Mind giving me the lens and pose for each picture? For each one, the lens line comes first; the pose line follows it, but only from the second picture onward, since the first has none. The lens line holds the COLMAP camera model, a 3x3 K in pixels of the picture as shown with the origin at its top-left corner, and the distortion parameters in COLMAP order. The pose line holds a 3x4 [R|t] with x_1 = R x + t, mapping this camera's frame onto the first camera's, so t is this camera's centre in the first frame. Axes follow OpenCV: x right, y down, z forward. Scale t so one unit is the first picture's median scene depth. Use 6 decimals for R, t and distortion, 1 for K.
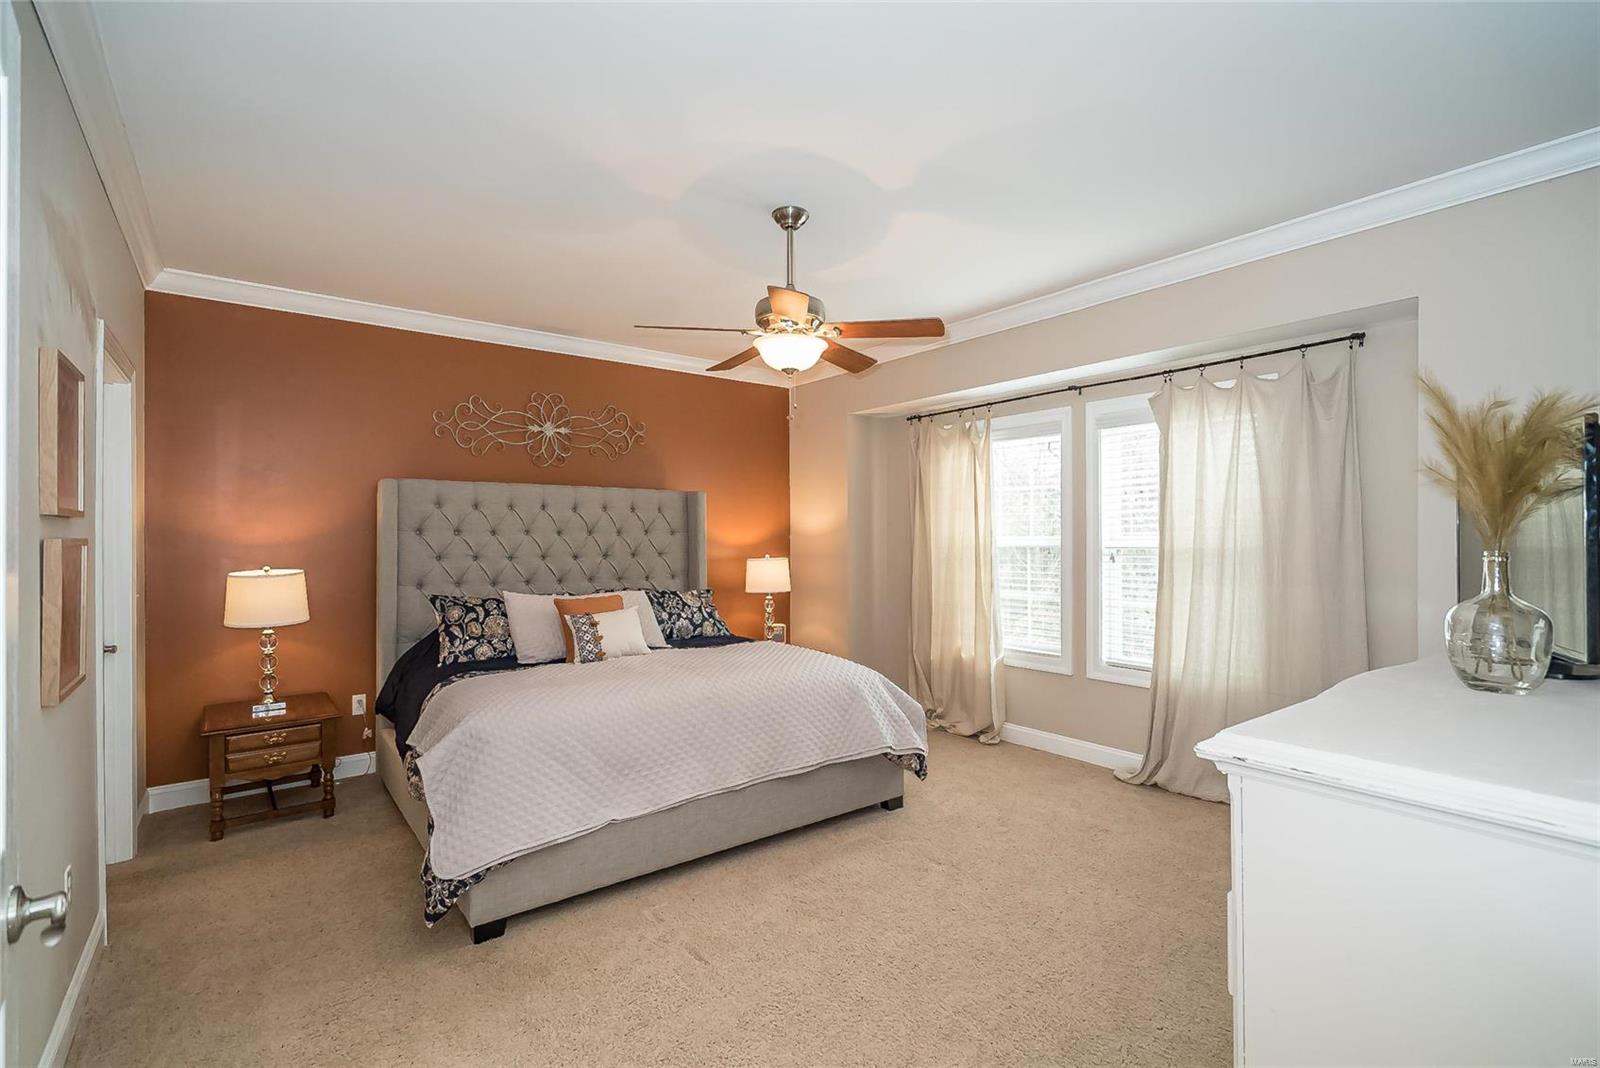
lens RADIAL K [[724.5, 0, 782.2], [0, 724.5, 543.1], [0, 0, 1]] dist [-0.009329, 0.000462]
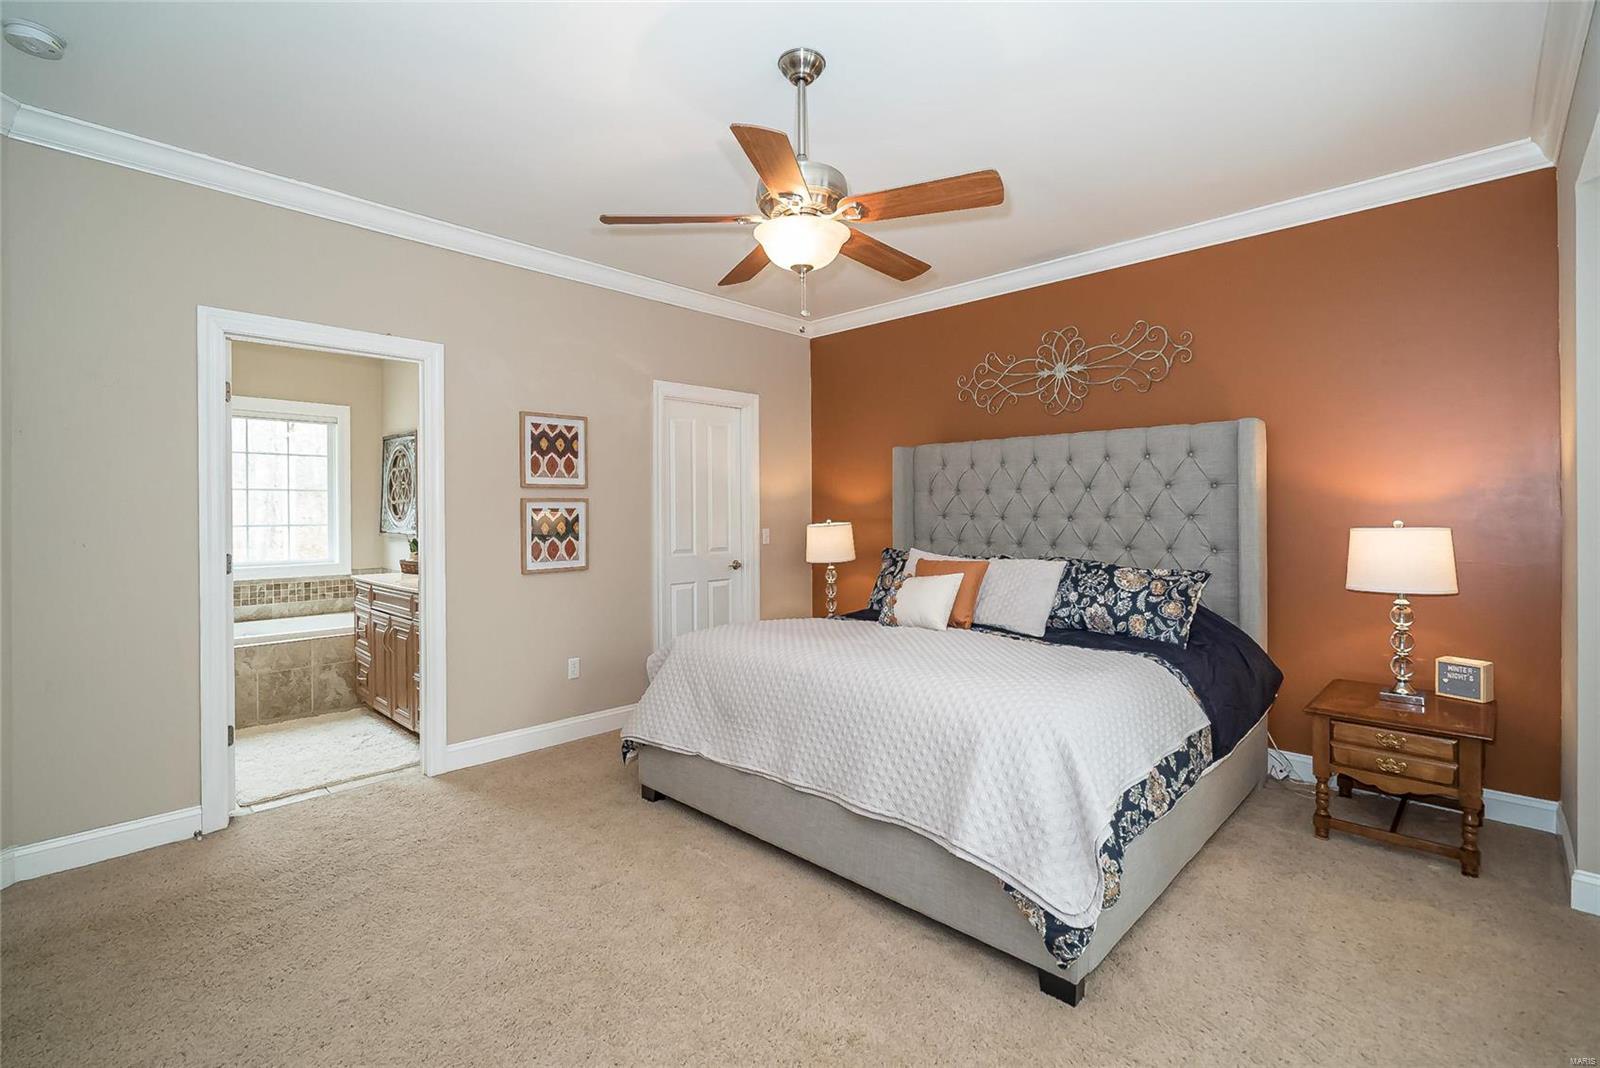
lens RADIAL K [[715.0, 0, 795.7], [0, 715.0, 517.6], [0, 0, 1]] dist [0.002650, 0.000366]
pose [[0.162558, 0.014122, -0.986598, 0.511905], [0.000571, 0.999896, 0.014406, 0.007458], [0.986699, -0.002905, 0.162533, 0.585531]]
